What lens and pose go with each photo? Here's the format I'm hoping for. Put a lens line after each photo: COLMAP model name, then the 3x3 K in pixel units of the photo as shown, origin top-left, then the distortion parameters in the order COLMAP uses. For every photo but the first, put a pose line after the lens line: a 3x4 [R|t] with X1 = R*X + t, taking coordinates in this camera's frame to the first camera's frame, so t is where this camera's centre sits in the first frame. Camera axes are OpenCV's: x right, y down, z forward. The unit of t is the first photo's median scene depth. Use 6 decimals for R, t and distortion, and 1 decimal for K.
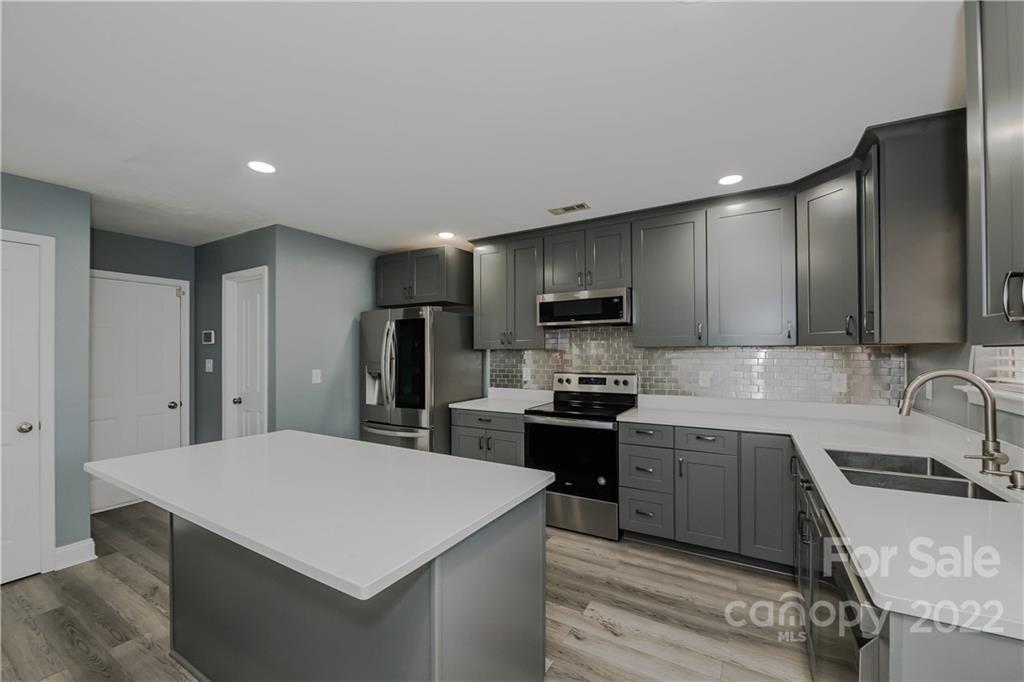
lens RADIAL K [[412.8, 0, 514.4], [0, 412.8, 350.5], [0, 0, 1]] dist [-0.003672, -0.000762]
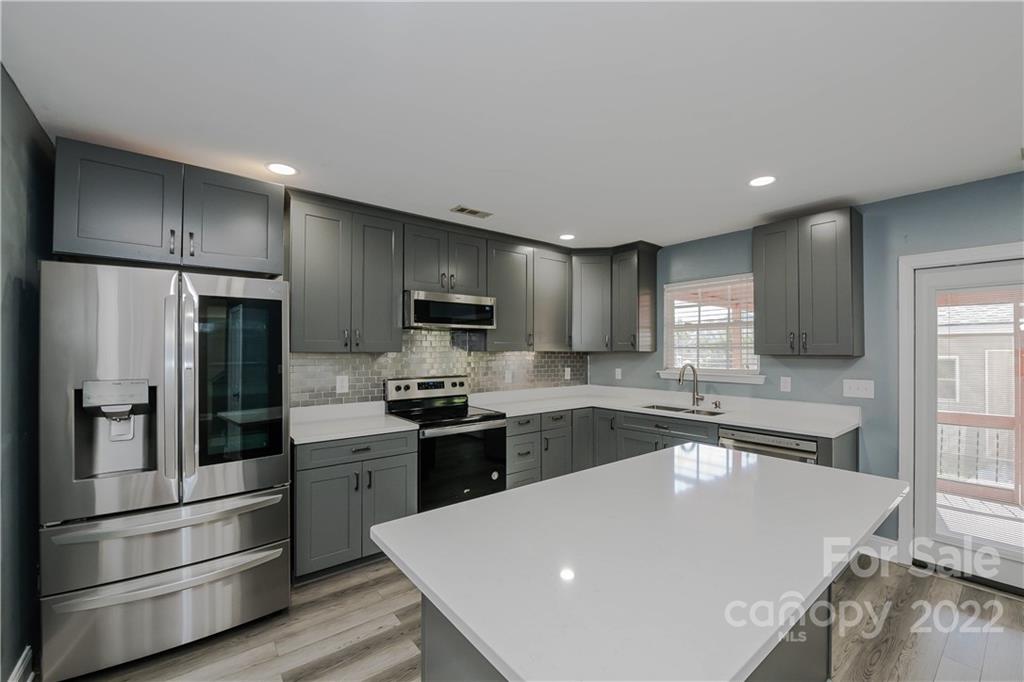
lens RADIAL K [[412.8, 0, 512.0], [0, 412.8, 347.0], [0, 0, 1]] dist [-0.003672, -0.000762]
pose [[0.367842, 0.006722, 0.929864, -0.665303], [-0.009729, 0.999947, -0.003380, -0.015080], [-0.929837, -0.007803, 0.367888, 0.482744]]
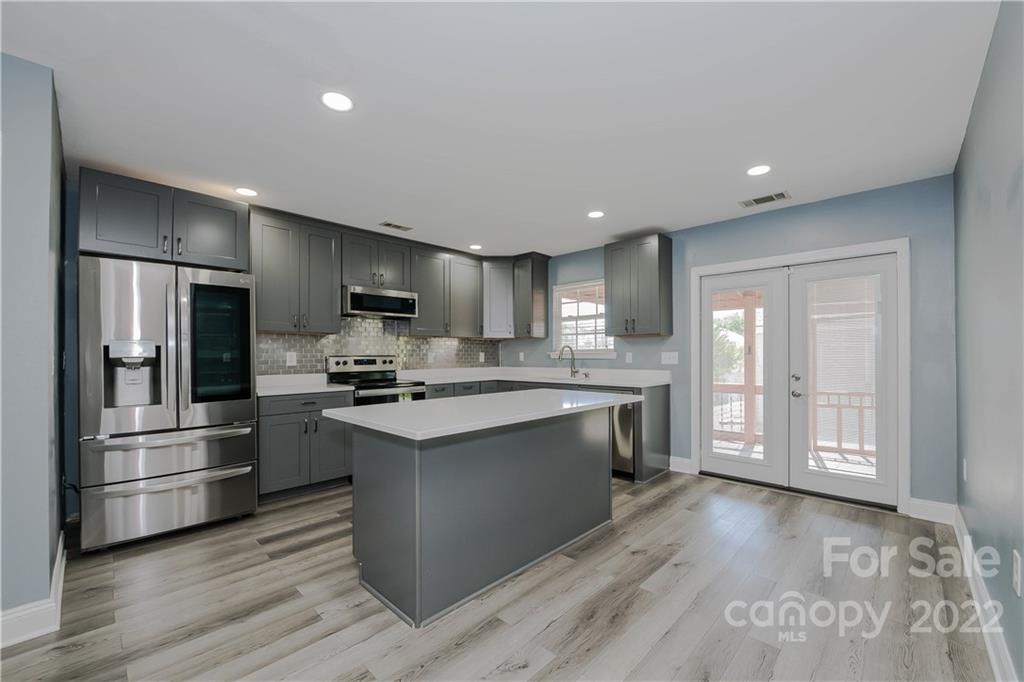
lens RADIAL K [[412.8, 0, 515.4], [0, 412.8, 351.7], [0, 0, 1]] dist [-0.003672, -0.000762]
pose [[0.235554, 0.005381, 0.971846, -0.920657], [-0.005021, 0.999978, -0.004320, 0.048069], [-0.971848, -0.003862, 0.235575, 0.292102]]
